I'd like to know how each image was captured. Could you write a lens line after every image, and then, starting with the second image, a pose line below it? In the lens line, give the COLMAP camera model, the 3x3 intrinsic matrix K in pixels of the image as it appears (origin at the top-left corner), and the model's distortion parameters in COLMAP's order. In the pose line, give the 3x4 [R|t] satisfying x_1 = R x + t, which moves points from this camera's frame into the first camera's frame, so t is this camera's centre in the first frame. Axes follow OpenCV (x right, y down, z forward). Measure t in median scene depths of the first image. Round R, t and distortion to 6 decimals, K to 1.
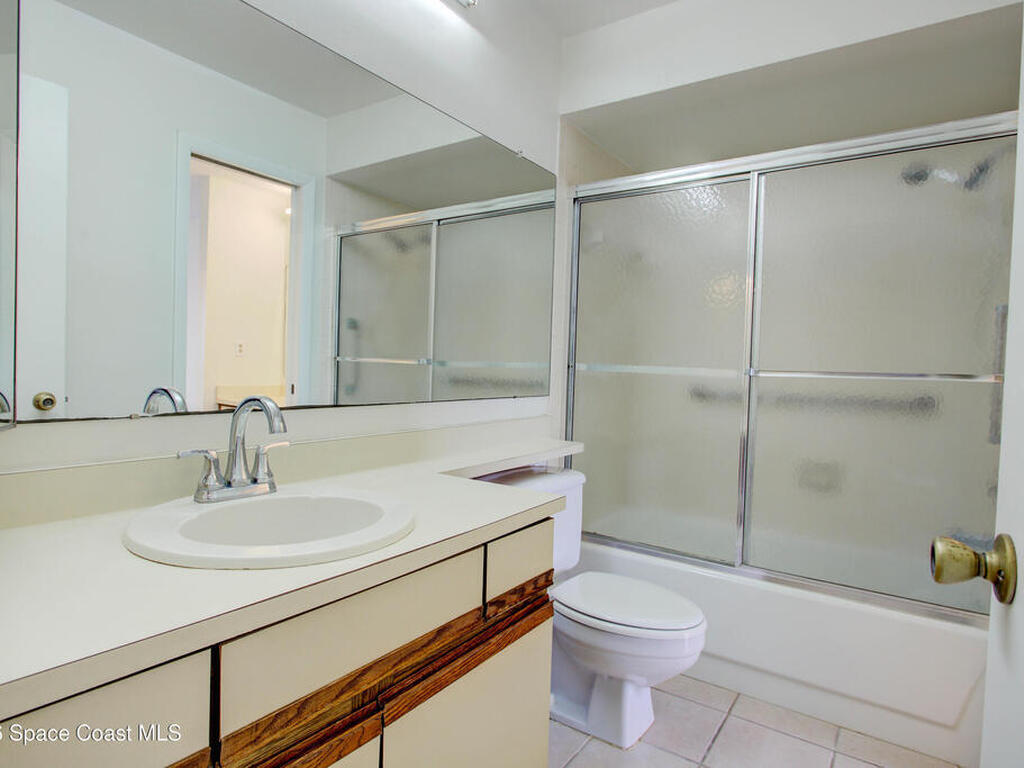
lens RADIAL K [[582.5, 0, 508.7], [0, 582.5, 383.6], [0, 0, 1]] dist [-0.014314, 0.001505]
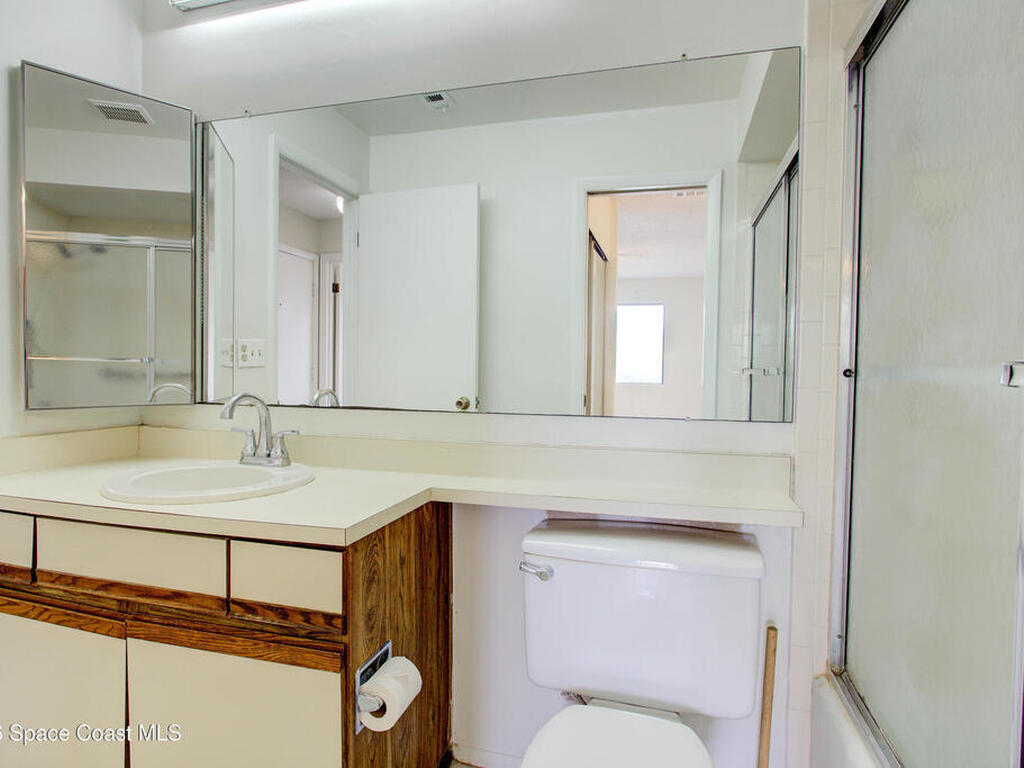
lens RADIAL K [[582.5, 0, 508.7], [0, 582.5, 383.6], [0, 0, 1]] dist [-0.014314, 0.001505]
pose [[0.338114, -0.000456, -0.941105, 1.086539], [-0.039475, 0.999113, -0.014667, -0.001558], [0.940277, 0.042109, 0.337797, 1.106982]]
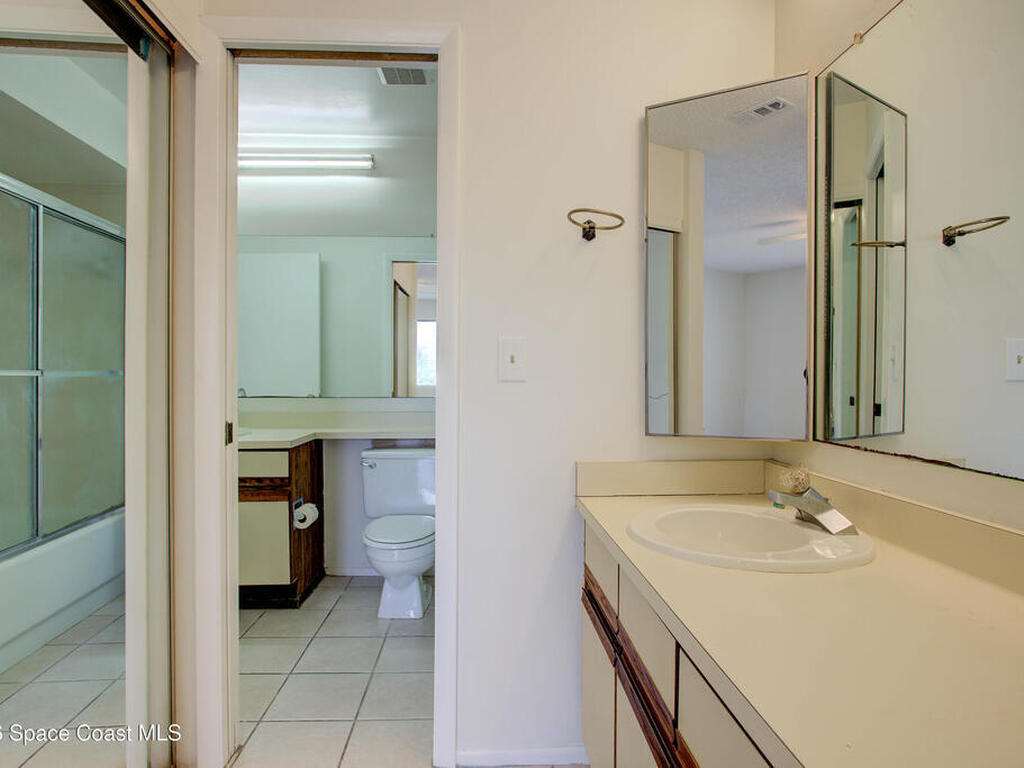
lens RADIAL K [[582.5, 0, 508.7], [0, 582.5, 383.6], [0, 0, 1]] dist [-0.014314, 0.001505]
pose [[0.614645, -0.006187, -0.788779, 2.472513], [-0.018009, 0.999599, -0.021874, 0.036661], [0.788598, 0.027650, 0.614287, 0.442616]]
